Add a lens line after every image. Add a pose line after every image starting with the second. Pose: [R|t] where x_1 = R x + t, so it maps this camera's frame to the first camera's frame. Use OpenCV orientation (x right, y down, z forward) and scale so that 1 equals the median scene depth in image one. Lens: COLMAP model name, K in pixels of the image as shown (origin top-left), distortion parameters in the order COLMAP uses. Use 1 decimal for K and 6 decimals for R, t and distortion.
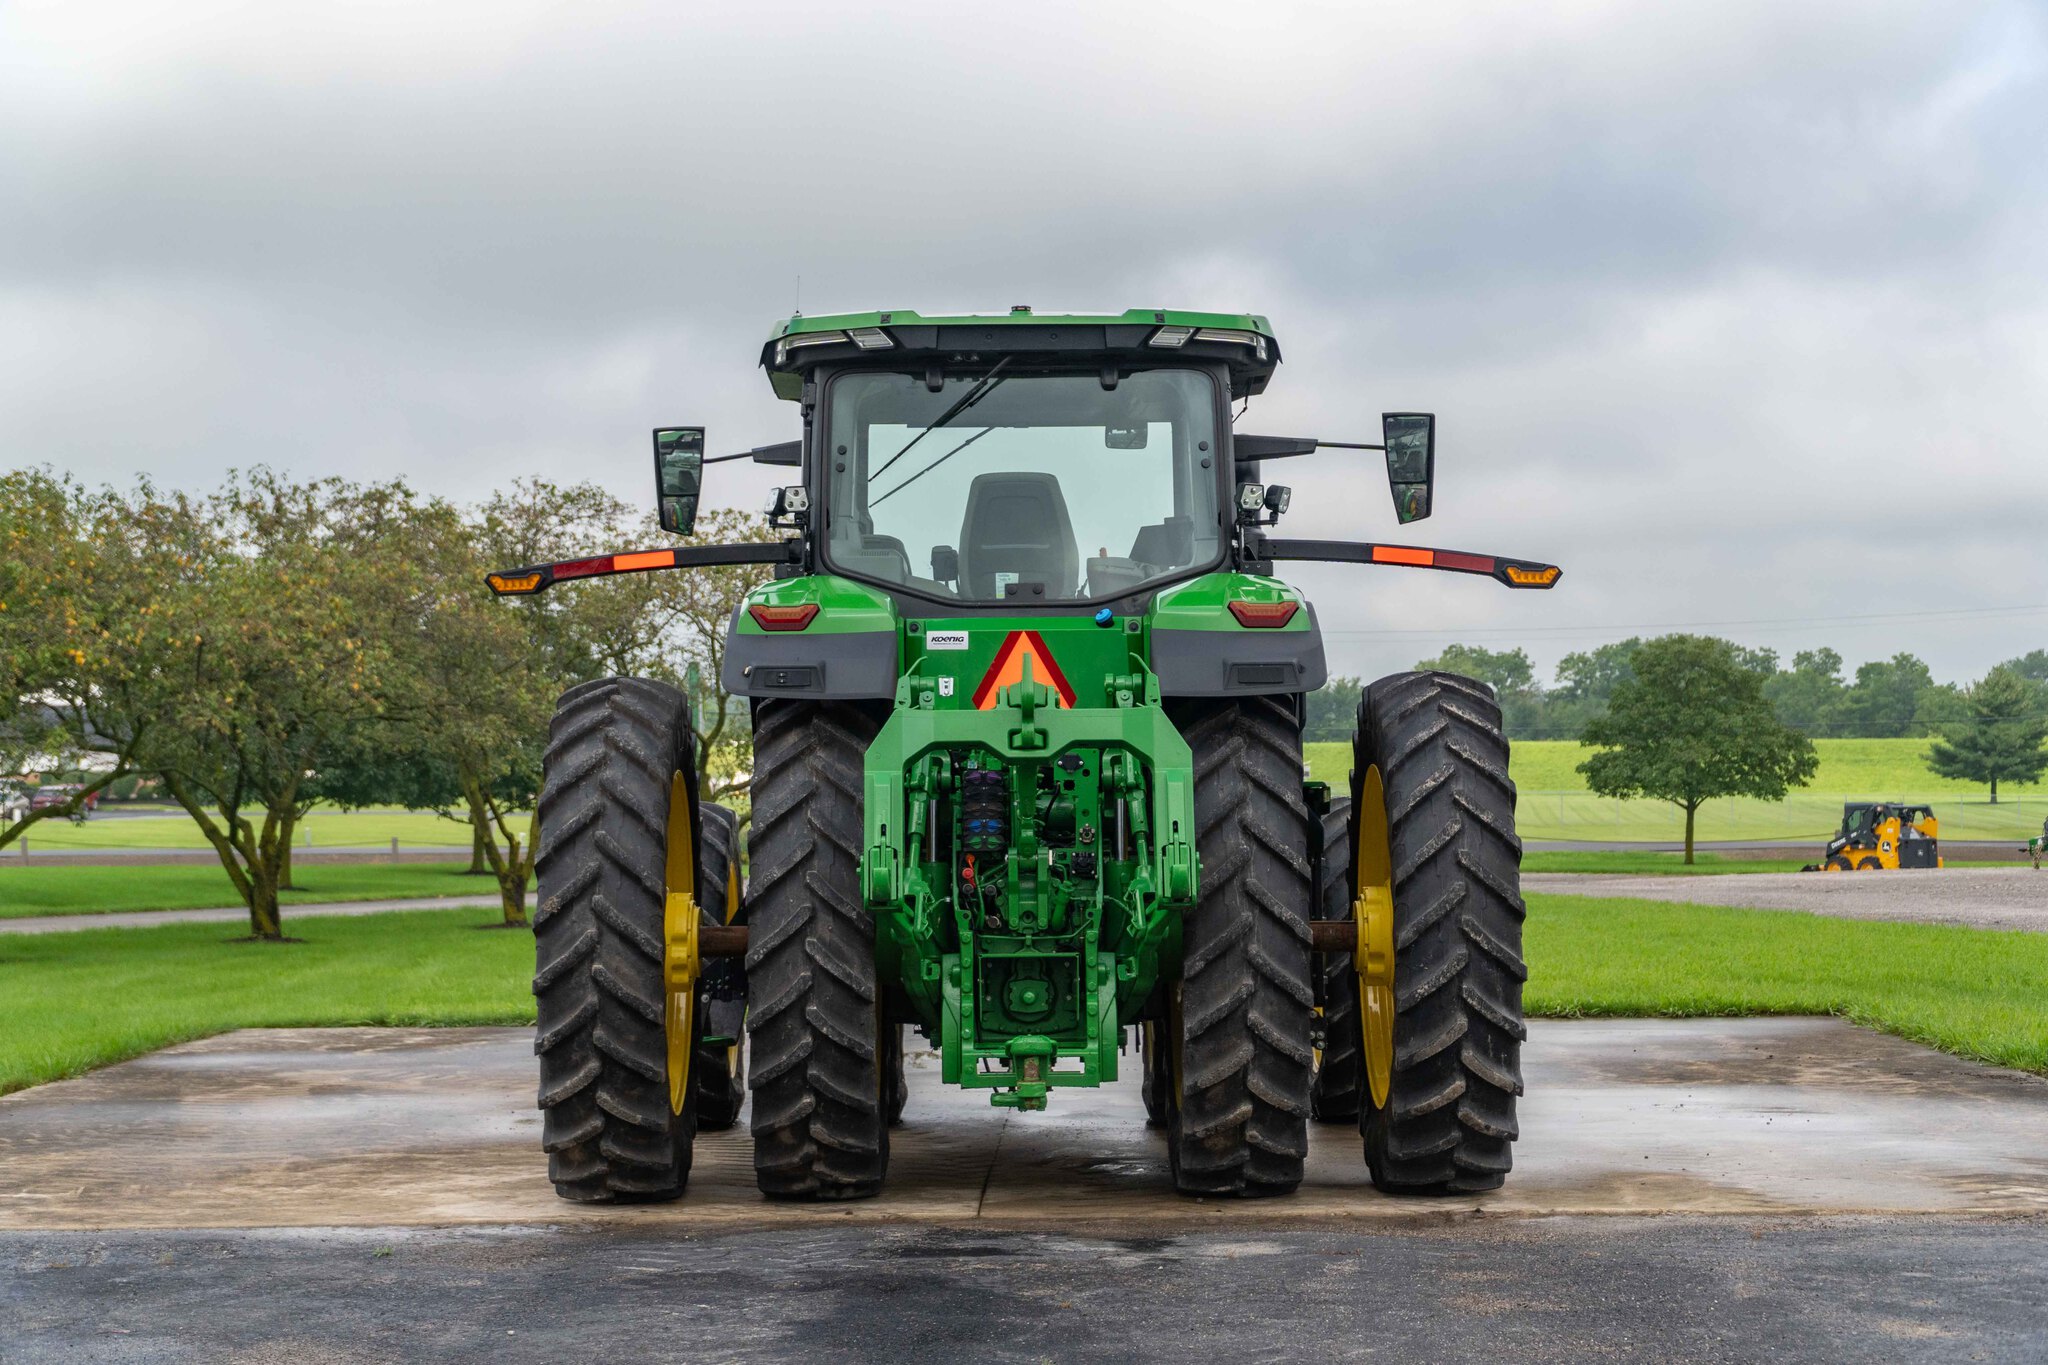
lens RADIAL K [[2621.4, 0, 1024.0], [0, 2621.4, 682.5], [0, 0, 1]] dist [0.109905, 0.005718]
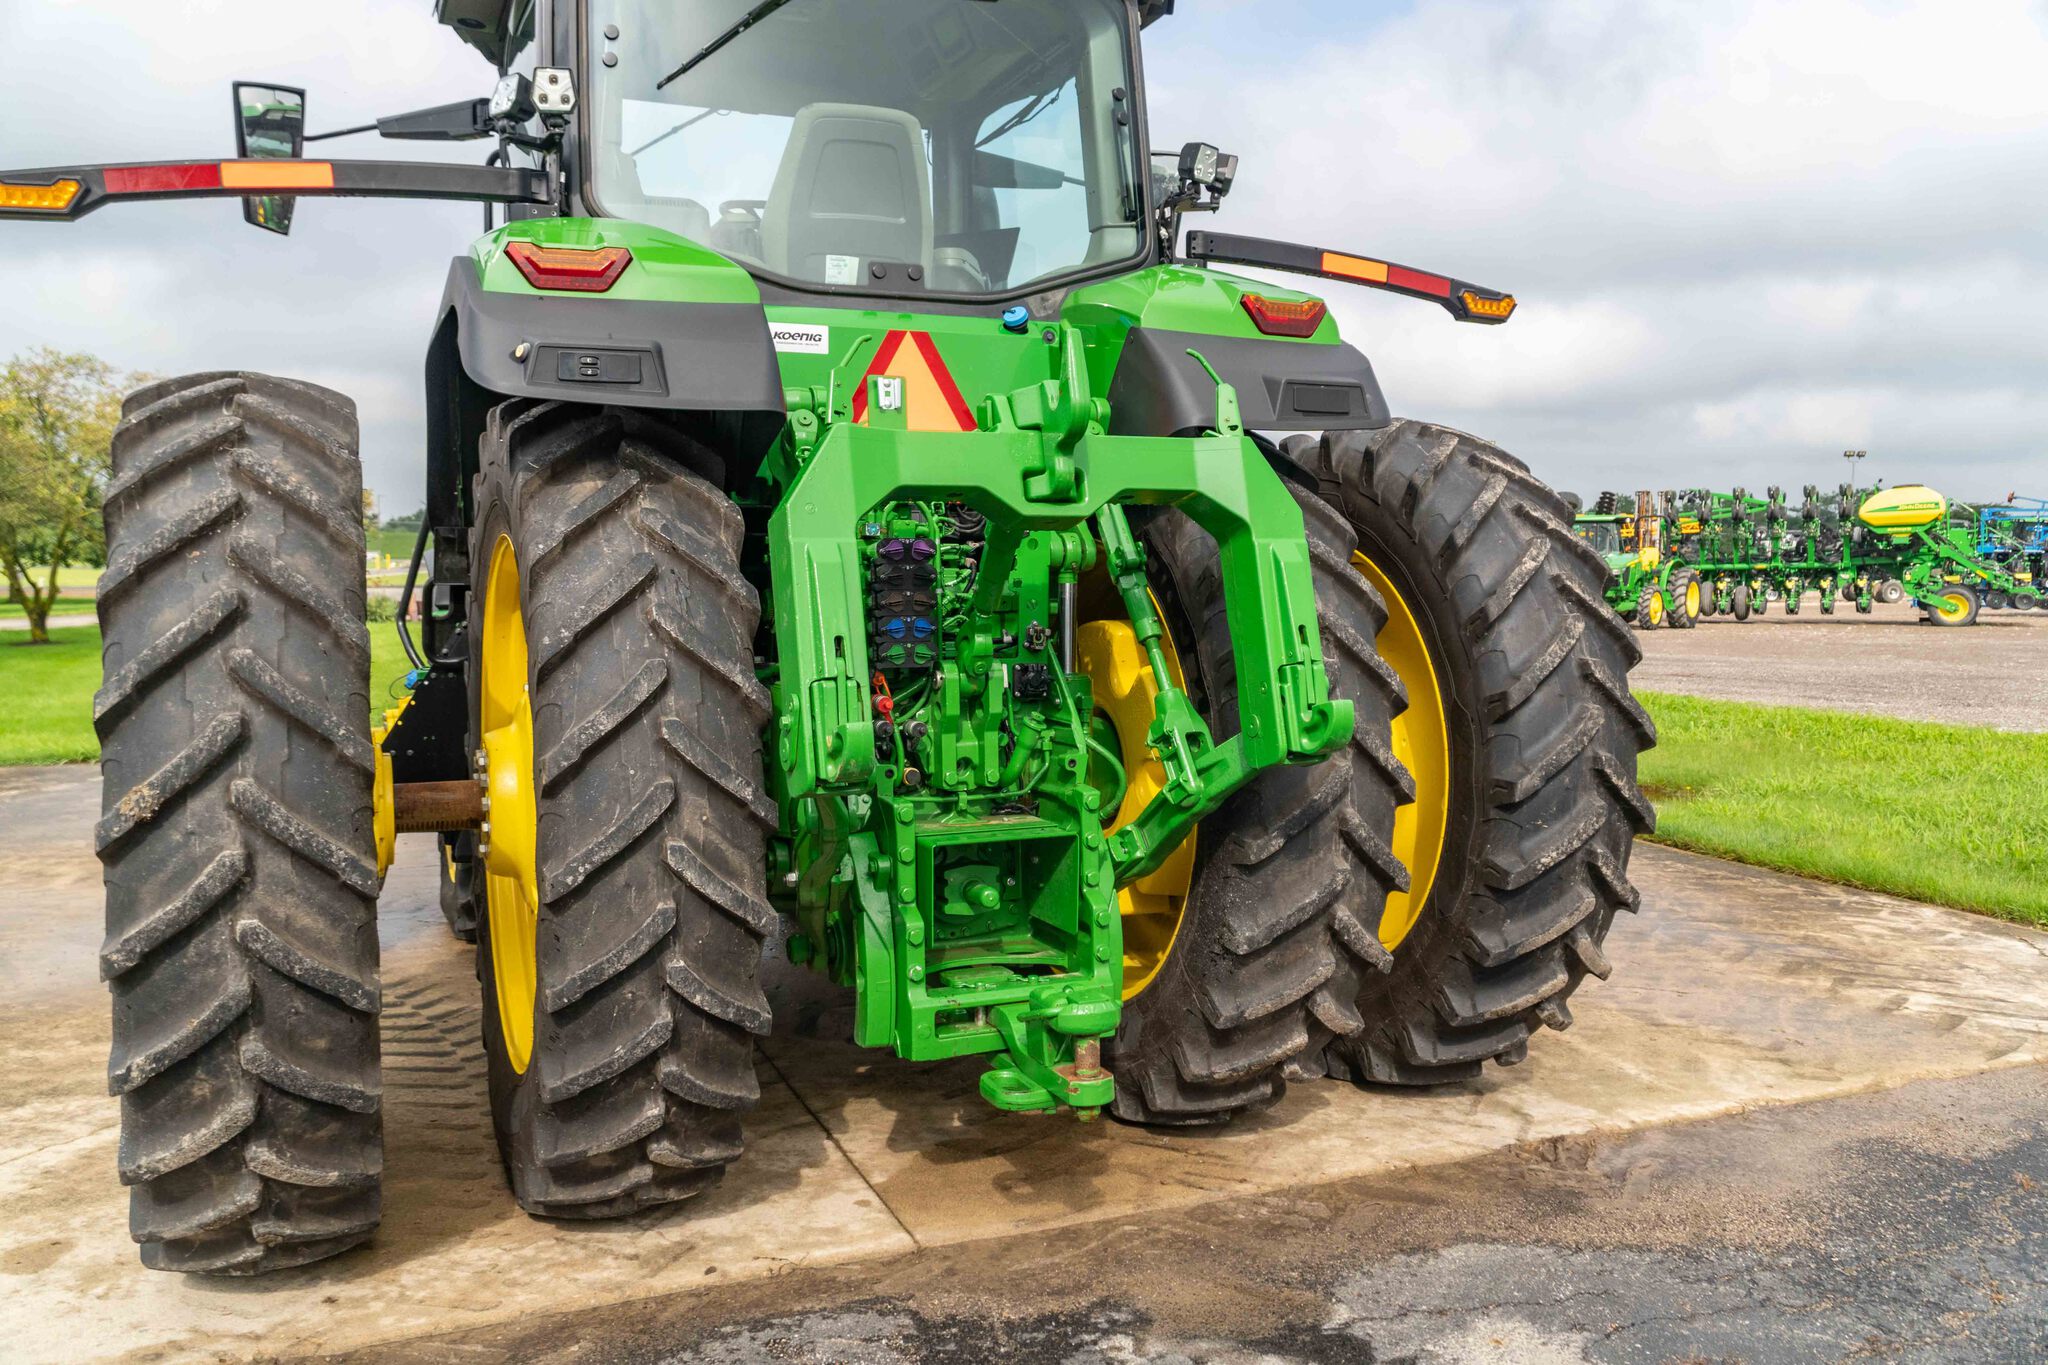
lens RADIAL K [[1608.4, 0, 1027.8], [0, 1608.4, 660.4], [0, 0, 1]] dist [0.014278, 0.004485]
pose [[0.937165, -0.013757, 0.348614, -0.127526], [-0.022292, 0.994819, 0.099184, 0.024756], [-0.348173, -0.100723, 0.932004, 0.658447]]
